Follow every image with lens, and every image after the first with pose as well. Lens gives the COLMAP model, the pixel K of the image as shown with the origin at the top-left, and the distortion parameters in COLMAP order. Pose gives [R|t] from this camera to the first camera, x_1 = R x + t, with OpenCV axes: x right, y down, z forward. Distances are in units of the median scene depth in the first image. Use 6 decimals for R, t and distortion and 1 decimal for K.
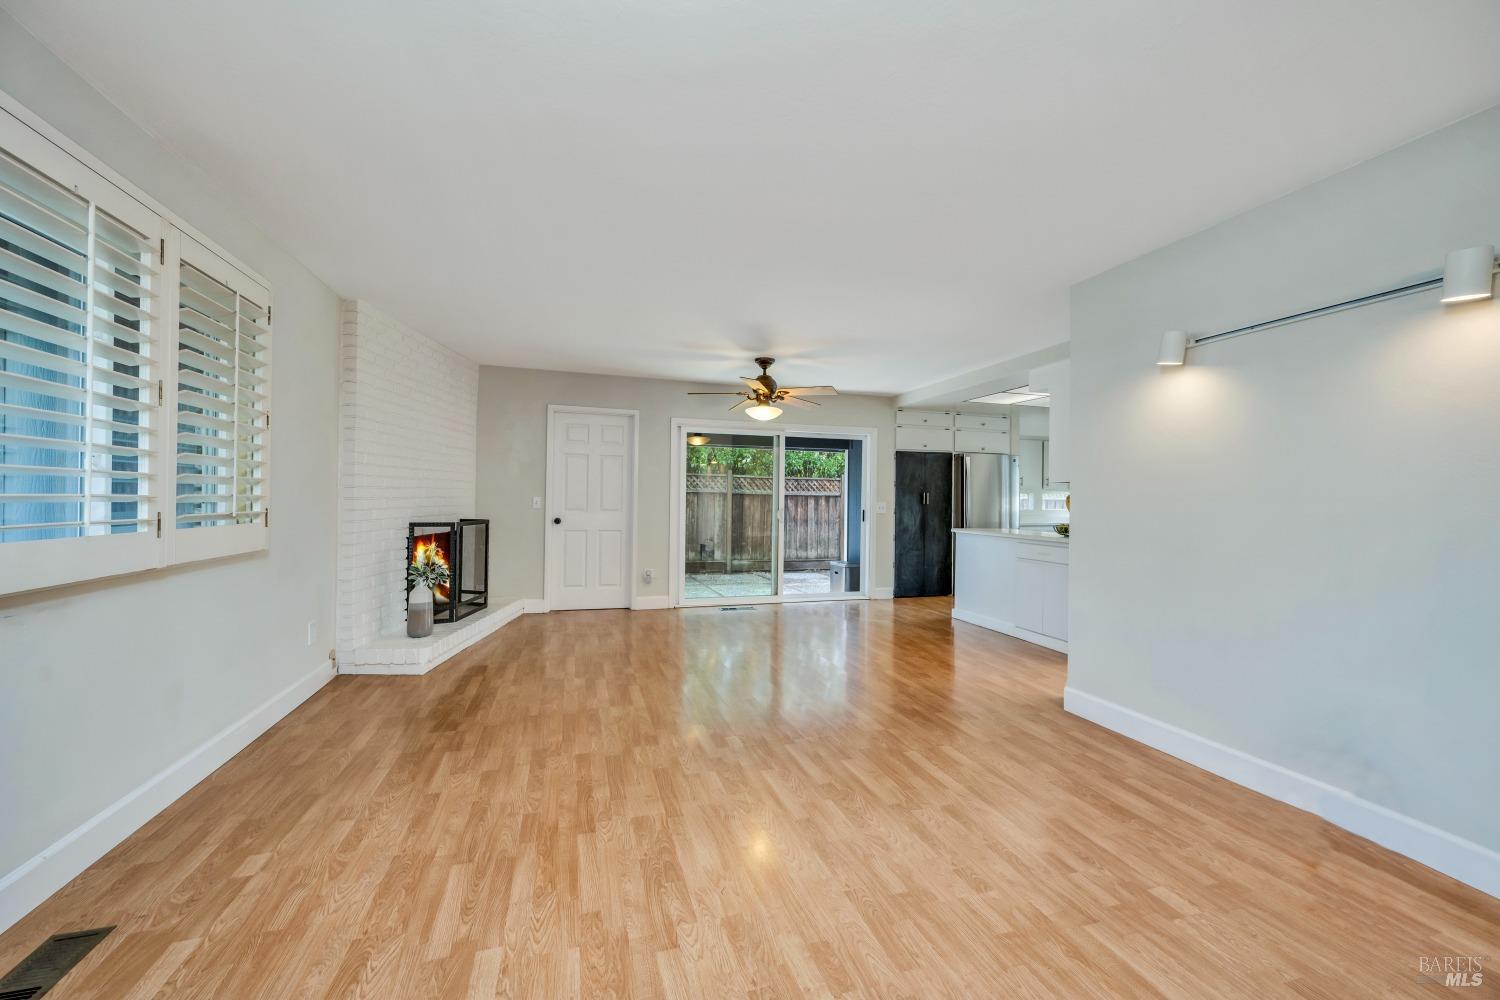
lens RADIAL K [[598.5, 0, 752.7], [0, 598.5, 491.7], [0, 0, 1]] dist [-0.013034, -0.000016]
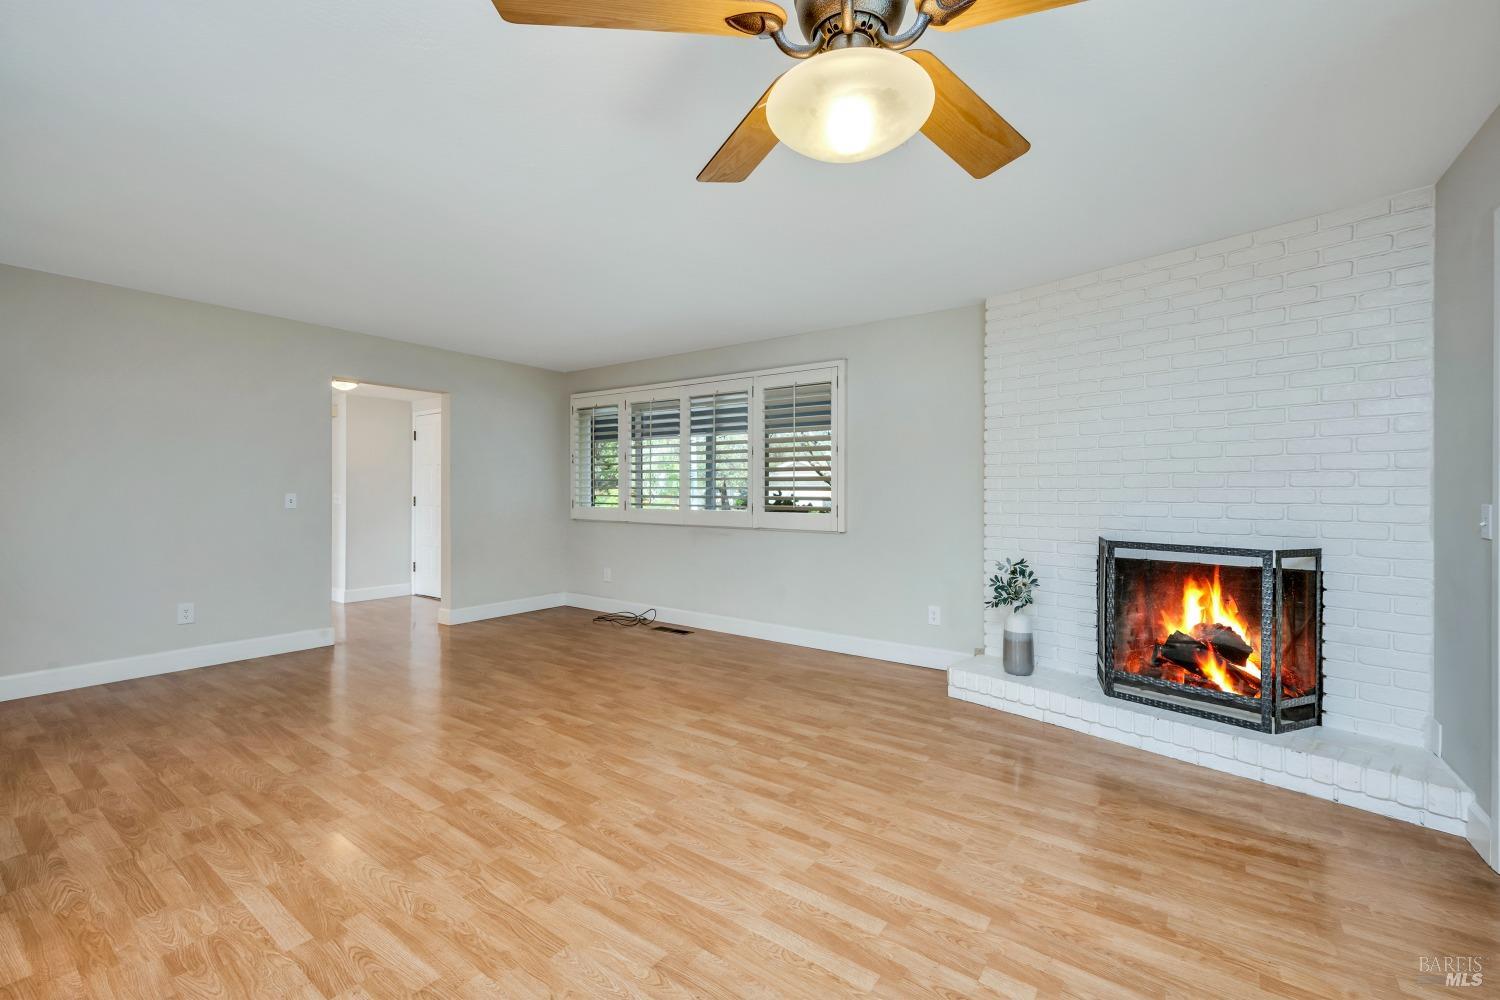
lens RADIAL K [[598.5, 0, 746.4], [0, 598.5, 504.8], [0, 0, 1]] dist [-0.013034, -0.000016]
pose [[-0.788561, -0.011196, -0.614855, 0.318061], [-0.013186, 0.999912, -0.001297, 0.029885], [0.614816, 0.007084, -0.788639, 1.988604]]
